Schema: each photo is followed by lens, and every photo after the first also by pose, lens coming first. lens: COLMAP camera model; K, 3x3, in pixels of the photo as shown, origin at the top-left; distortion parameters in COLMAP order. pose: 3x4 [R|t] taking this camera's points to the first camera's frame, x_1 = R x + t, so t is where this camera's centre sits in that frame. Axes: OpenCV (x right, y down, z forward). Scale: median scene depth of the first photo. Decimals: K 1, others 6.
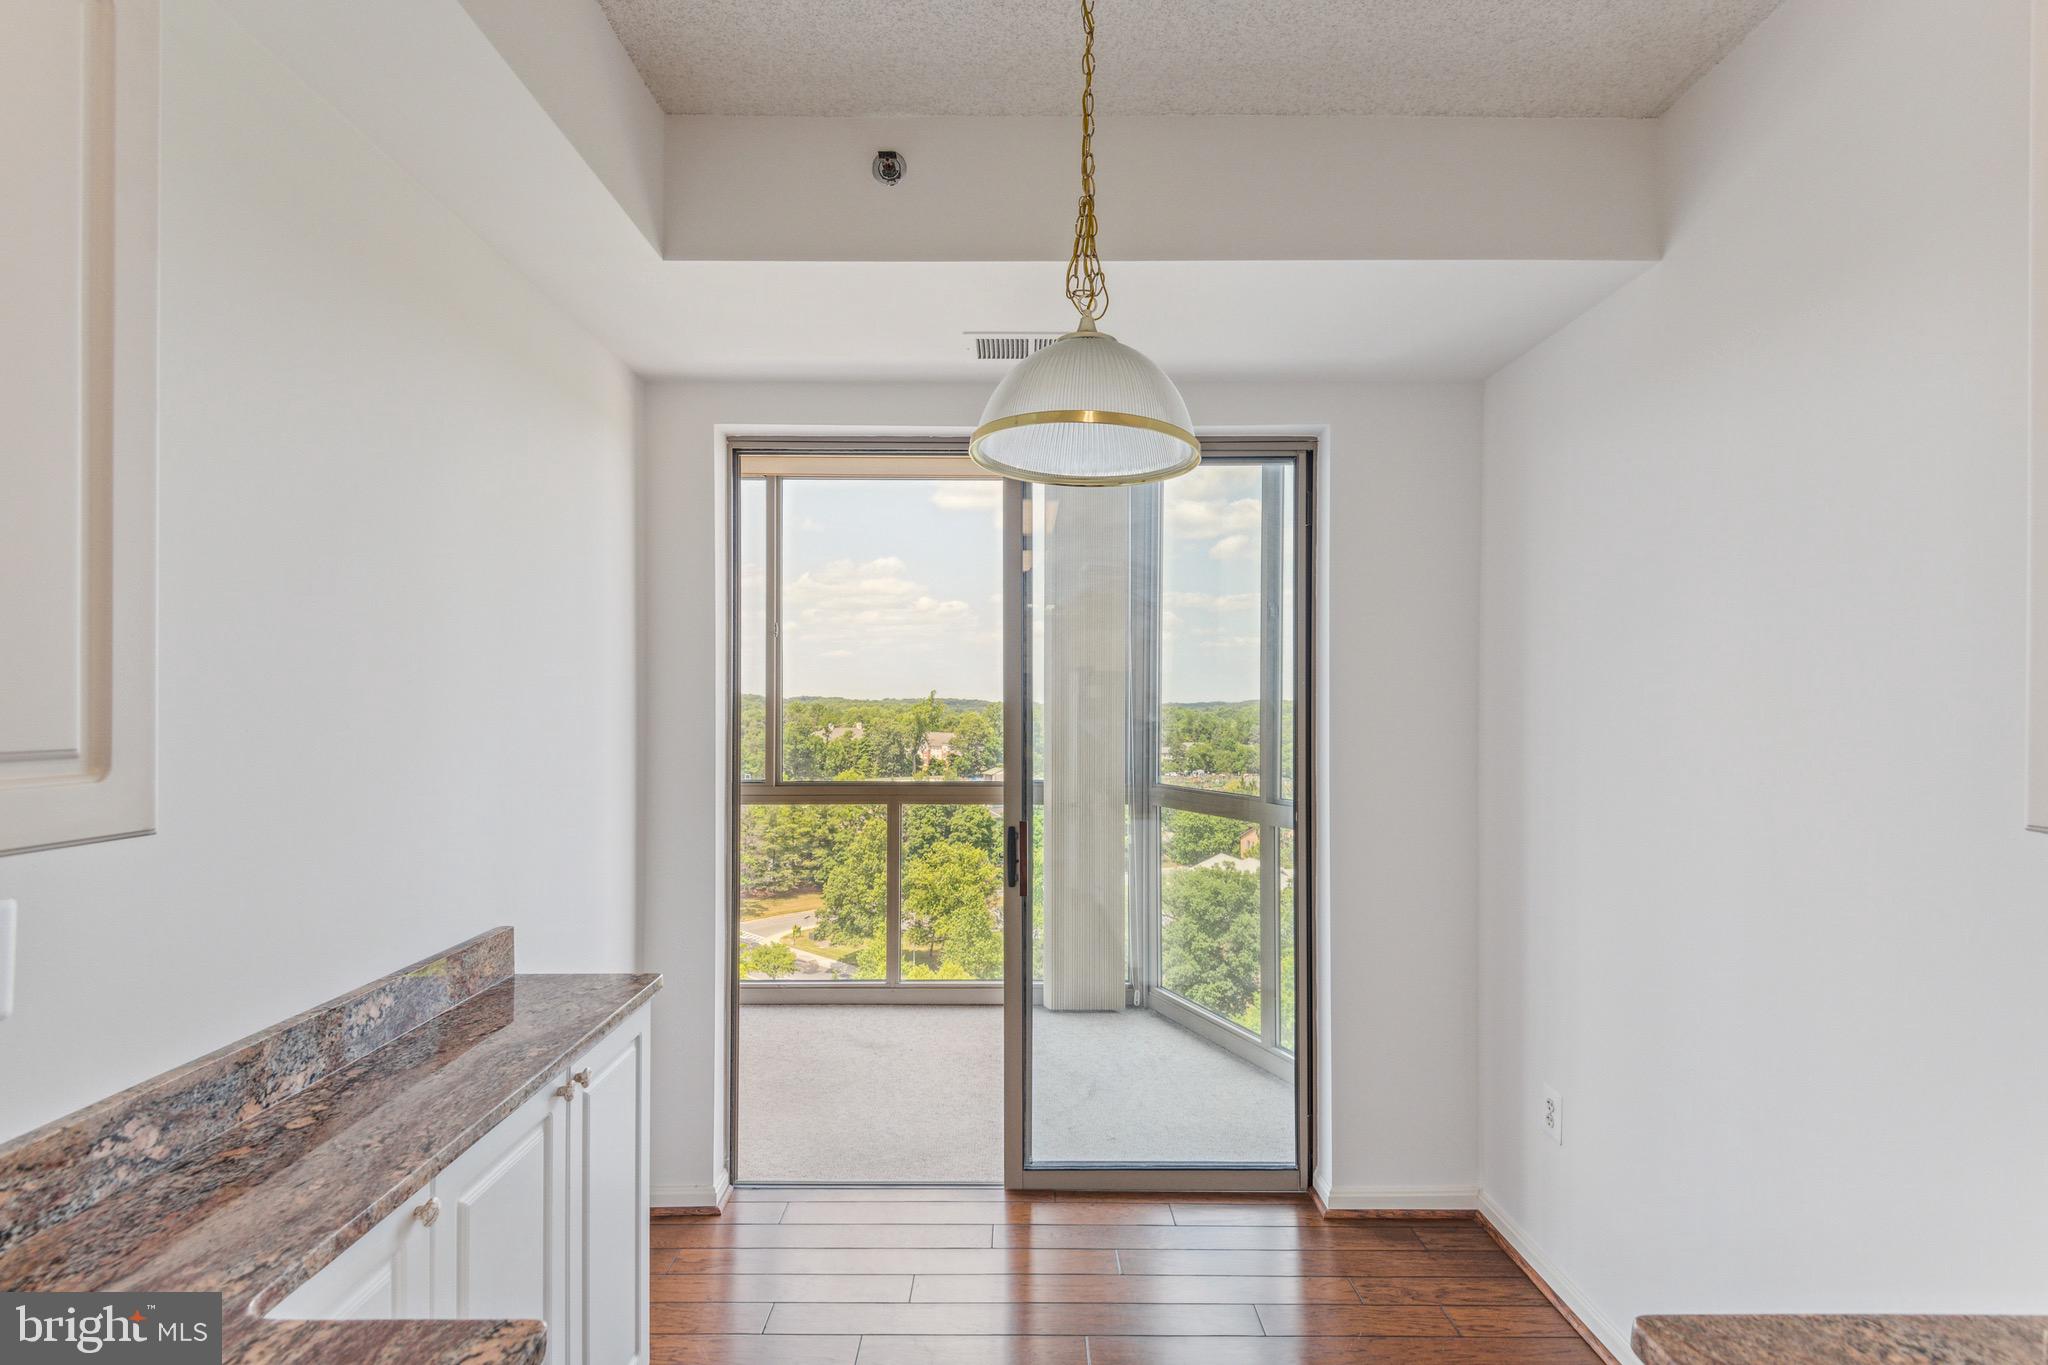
lens RADIAL K [[975.6, 0, 1024.3], [0, 975.6, 701.3], [0, 0, 1]] dist [0.003198, 0.000050]
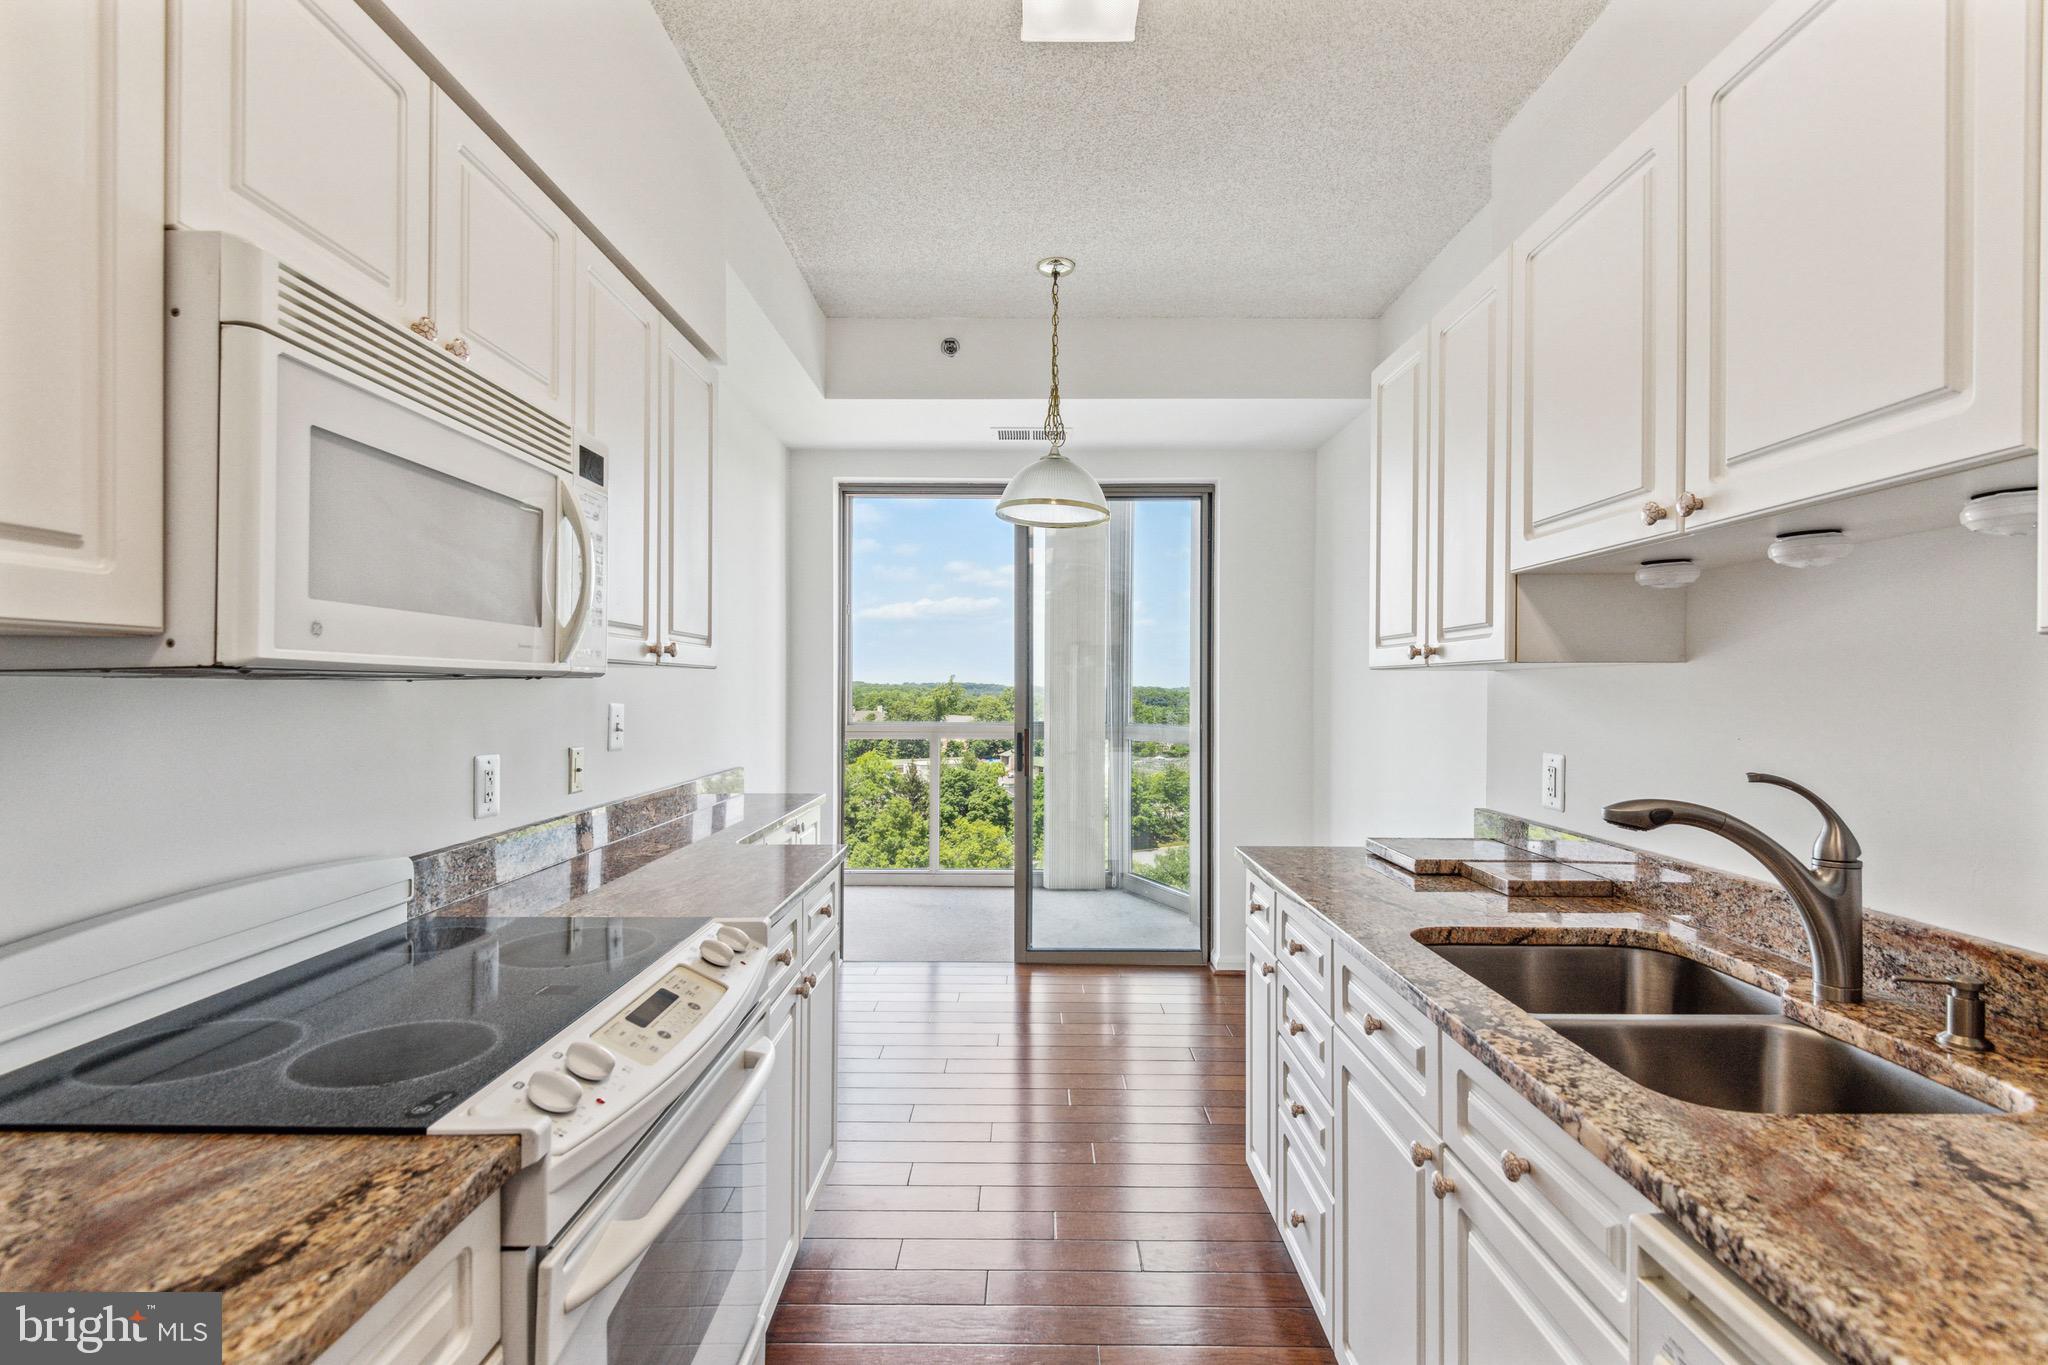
lens RADIAL K [[947.2, 0, 1024.0], [0, 947.2, 682.5], [0, 0, 1]] dist [-0.000827, -0.000077]
pose [[0.999855, 0.002850, -0.016812, 0.012198], [-0.002914, 0.999989, -0.003791, 0.033653], [0.016801, 0.003839, 0.999851, -0.319356]]
